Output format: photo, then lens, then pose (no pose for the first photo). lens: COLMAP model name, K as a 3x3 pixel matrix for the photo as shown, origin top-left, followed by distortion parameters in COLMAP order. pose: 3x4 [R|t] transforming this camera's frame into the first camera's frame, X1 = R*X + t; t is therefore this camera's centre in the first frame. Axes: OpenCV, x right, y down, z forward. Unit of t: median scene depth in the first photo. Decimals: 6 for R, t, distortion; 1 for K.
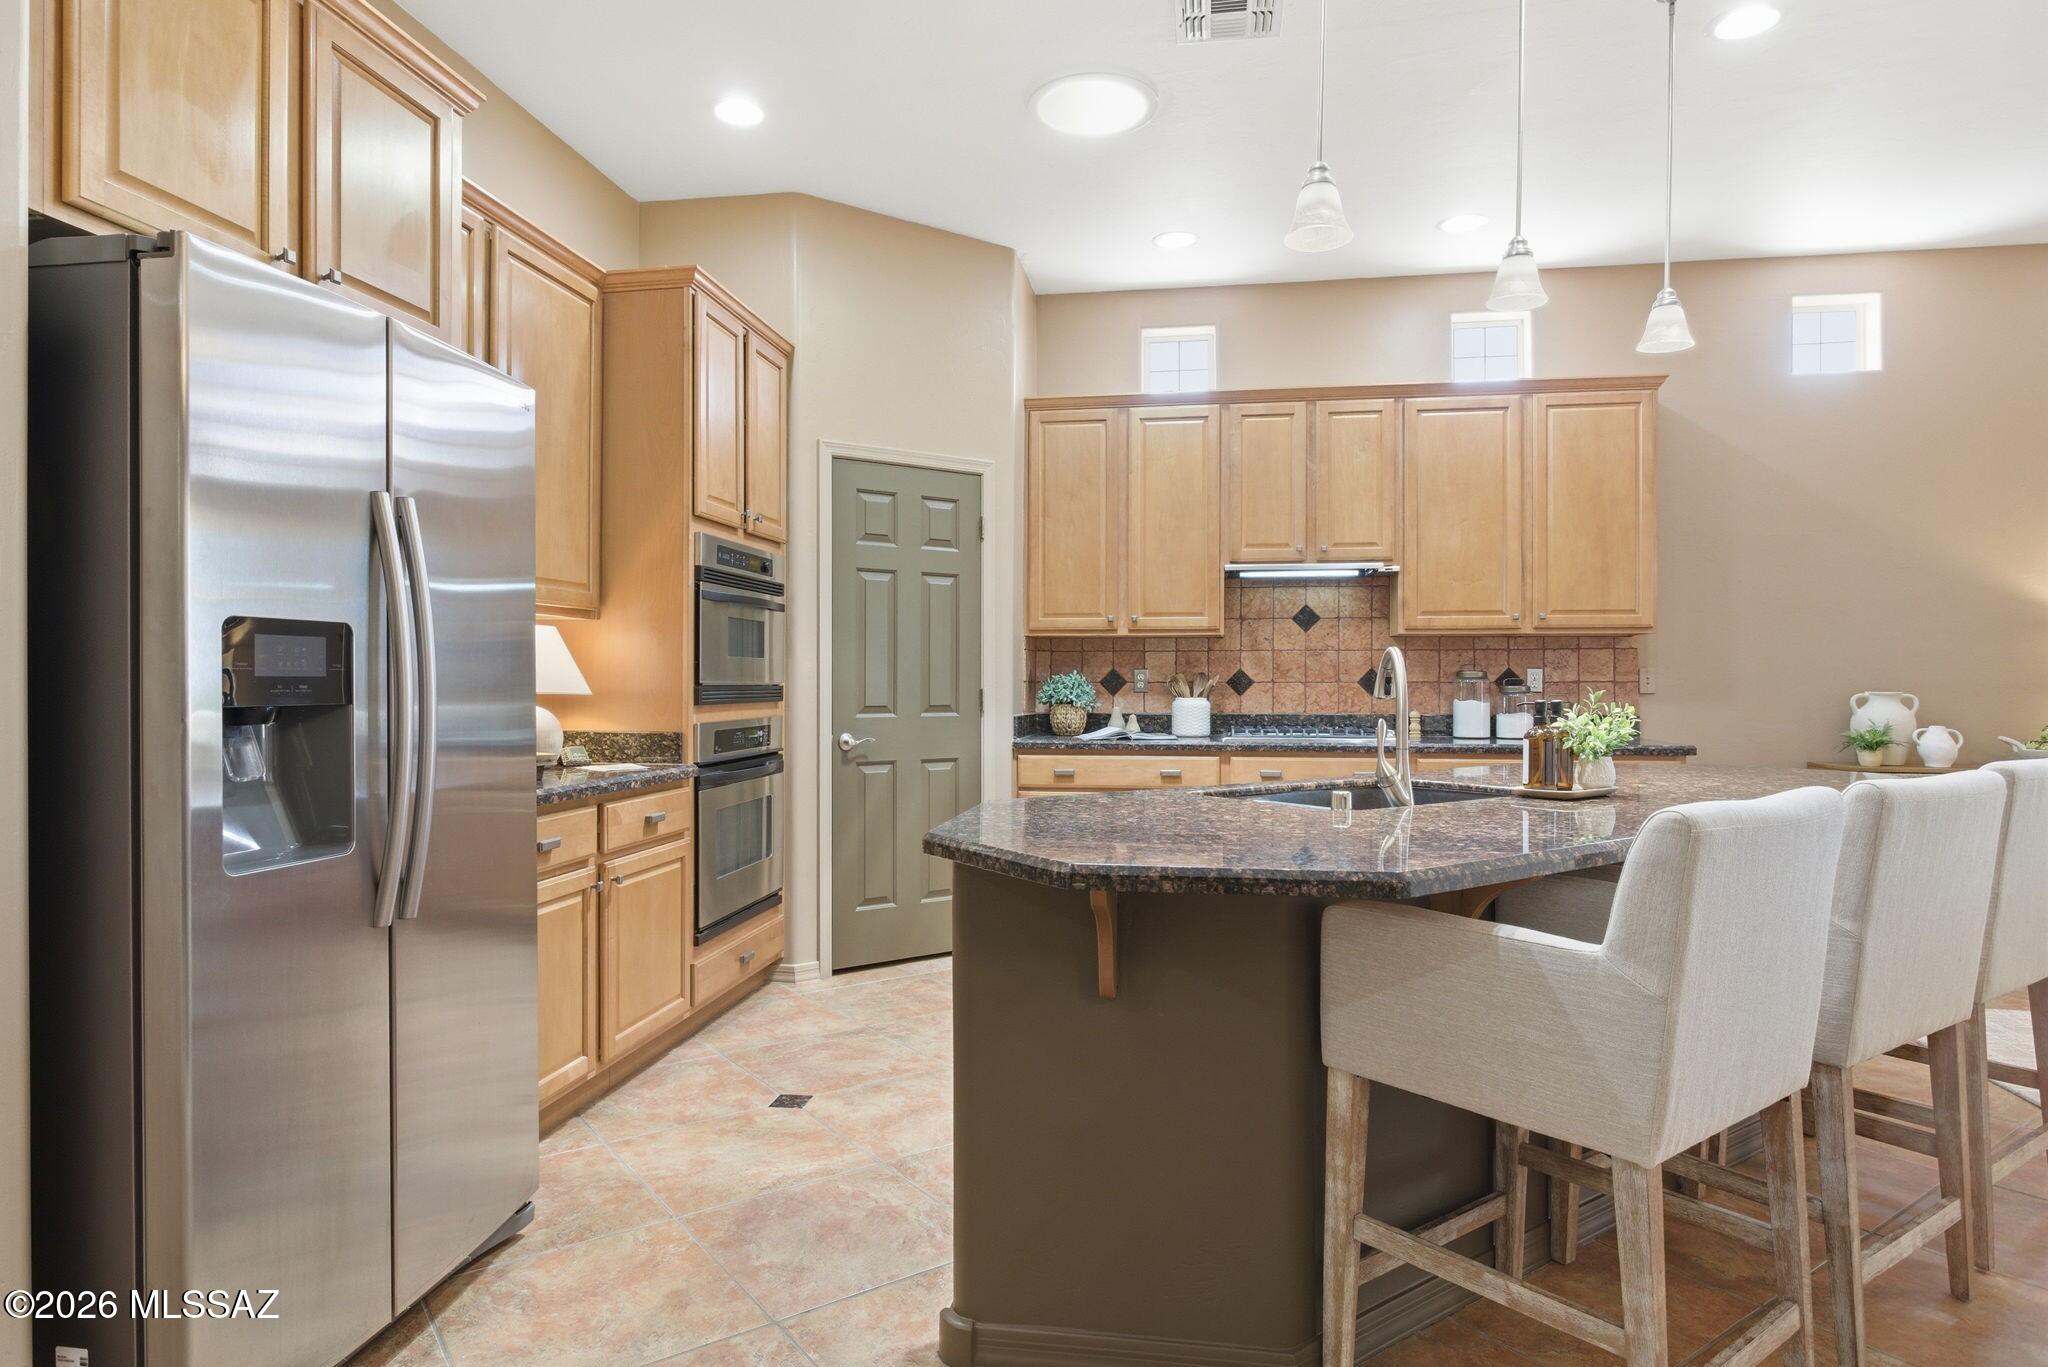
lens RADIAL K [[1127.6, 0, 1024.0], [0, 1127.6, 683.5], [0, 0, 1]] dist [-0.004760, -0.000345]
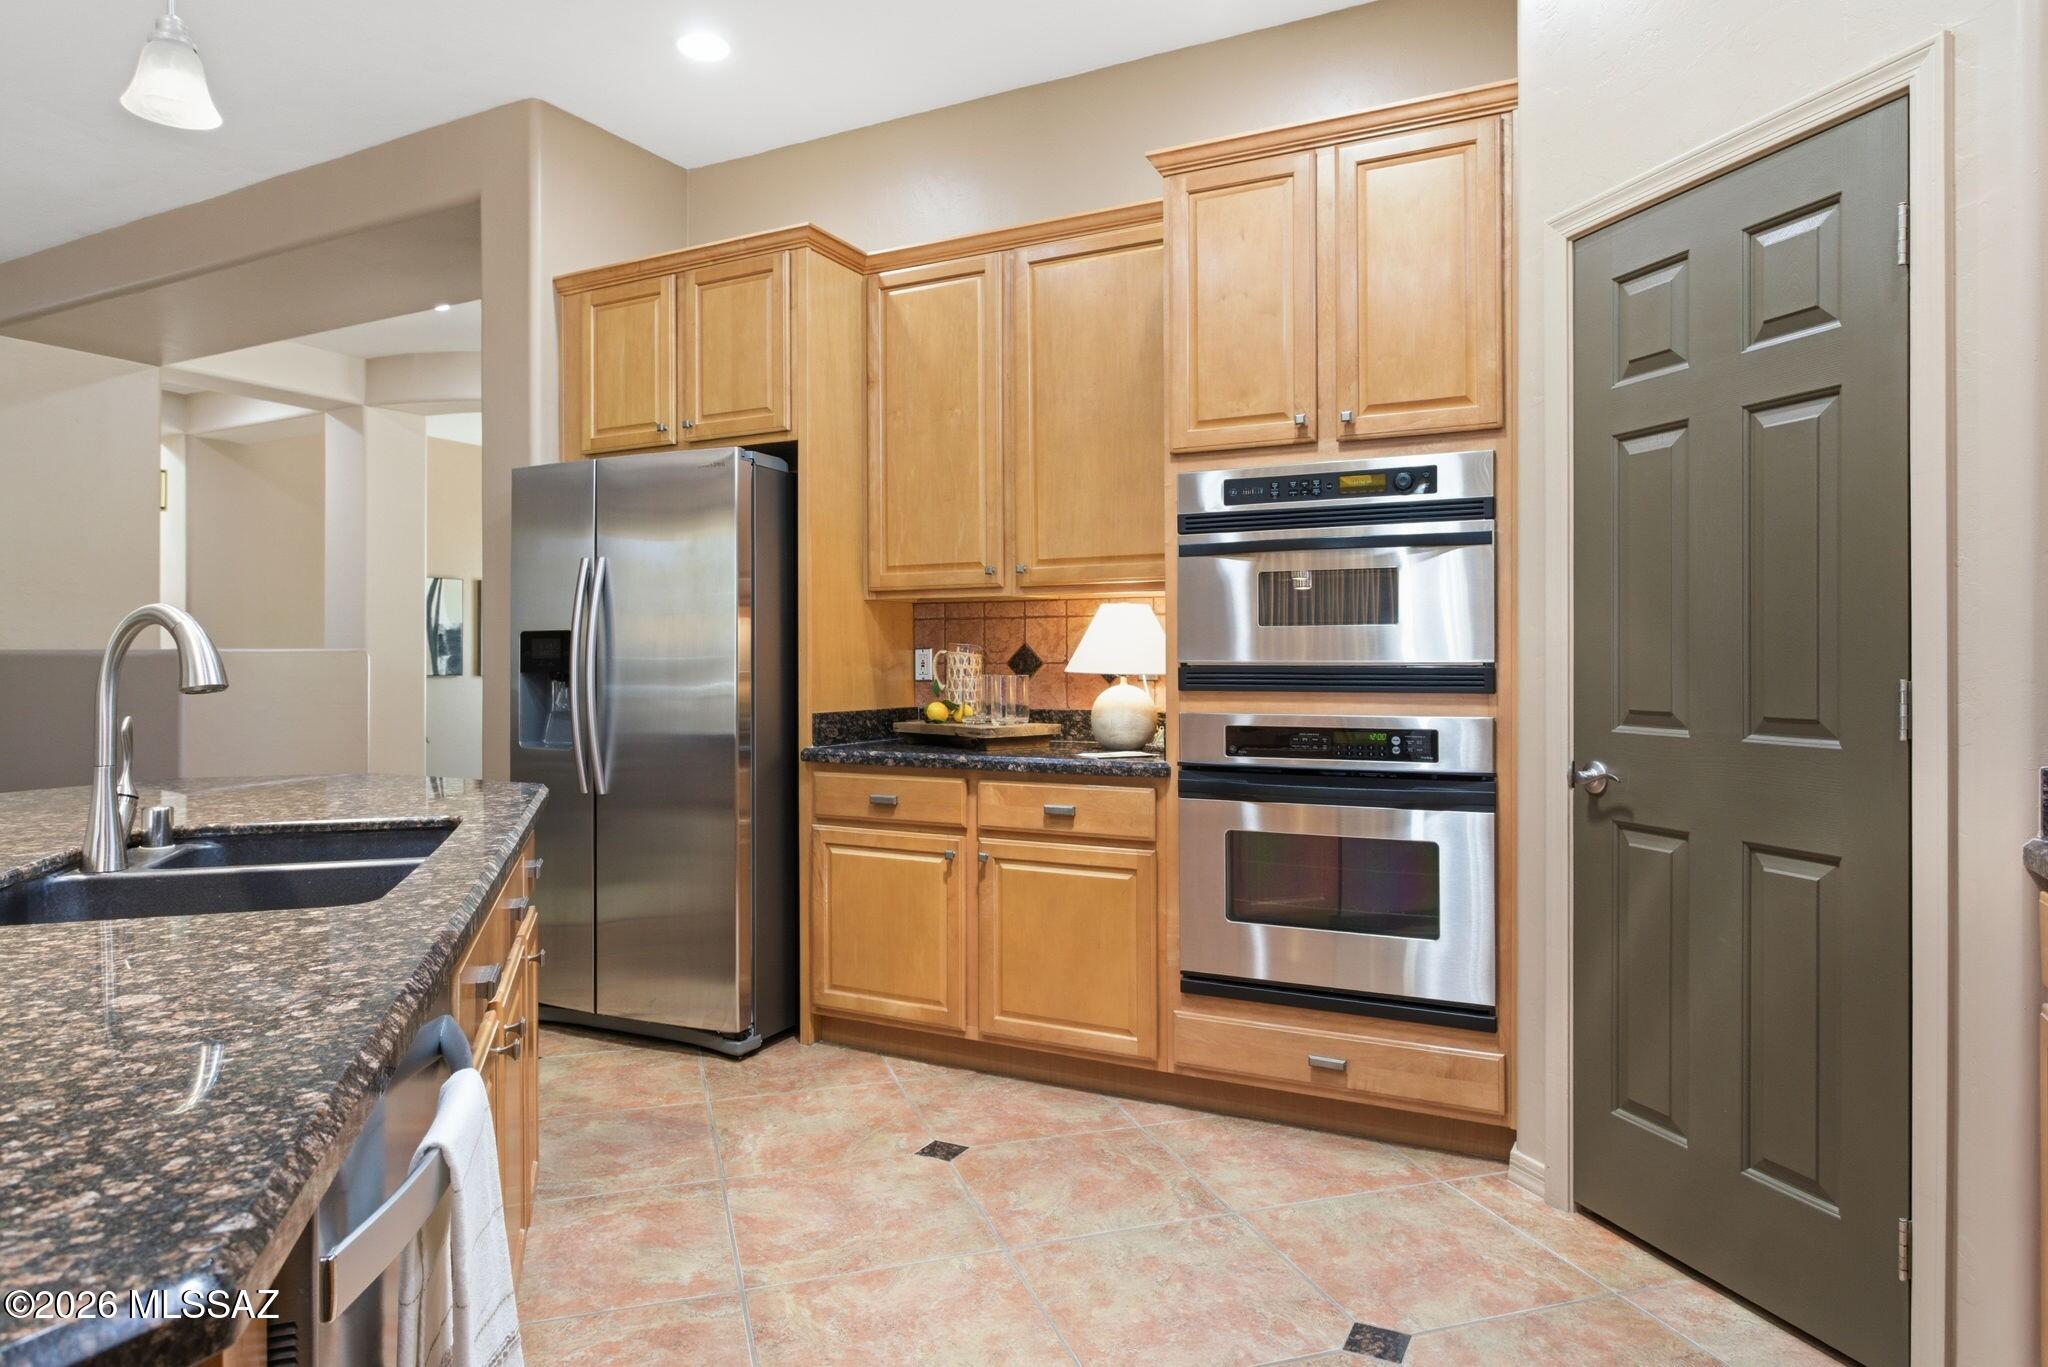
lens RADIAL K [[1212.8, 0, 1024.0], [0, 1212.8, 683.5], [0, 0, 1]] dist [-0.003052, -0.000591]
pose [[-0.280336, 0.012365, -0.959822, 0.500575], [-0.006340, 0.999871, 0.014733, 0.002123], [0.959881, 0.010215, -0.280222, 1.005394]]
